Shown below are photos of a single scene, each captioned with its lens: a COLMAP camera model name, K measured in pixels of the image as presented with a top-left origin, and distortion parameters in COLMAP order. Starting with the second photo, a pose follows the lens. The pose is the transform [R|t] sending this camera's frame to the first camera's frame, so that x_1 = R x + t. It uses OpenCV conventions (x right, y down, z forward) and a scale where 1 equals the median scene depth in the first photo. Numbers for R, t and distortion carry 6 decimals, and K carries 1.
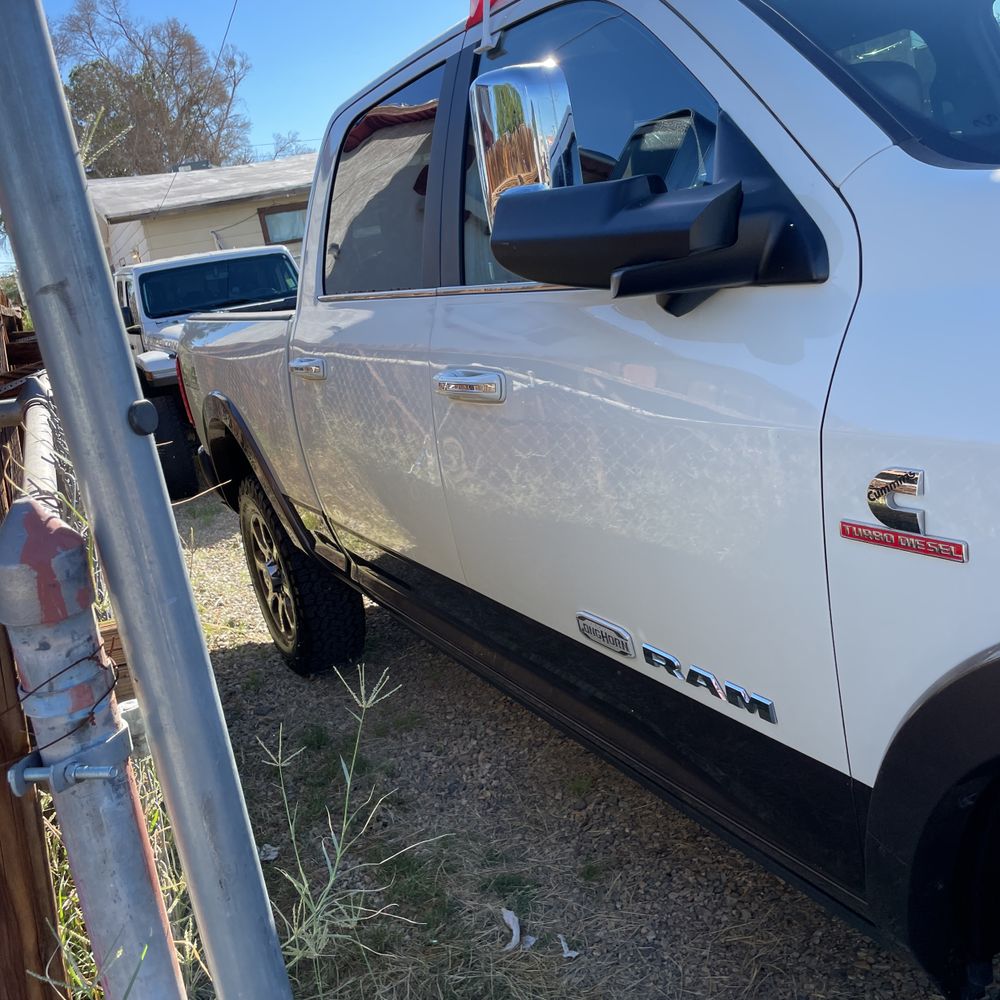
lens RADIAL K [[1021.2, 0, 481.1], [0, 1021.2, 499.4], [0, 0, 1]] dist [0.077378, -0.104831]
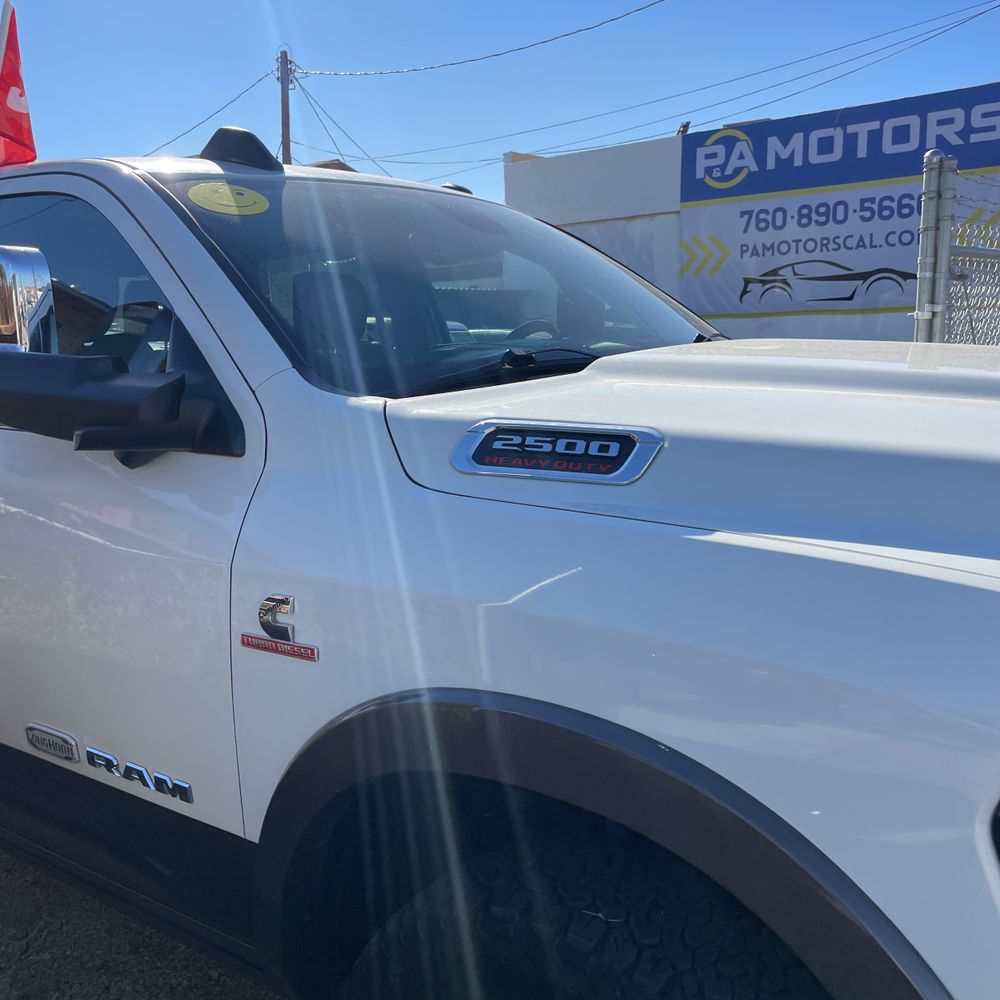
lens RADIAL K [[1017.0, 0, 497.6], [0, 1017.0, 484.9], [0, 0, 1]] dist [0.090553, -0.128919]
pose [[0.879818, 0.079456, 0.468622, 0.000376], [-0.012659, 0.989496, -0.144006, 0.008681], [-0.475142, 0.120767, 0.871582, -0.178736]]
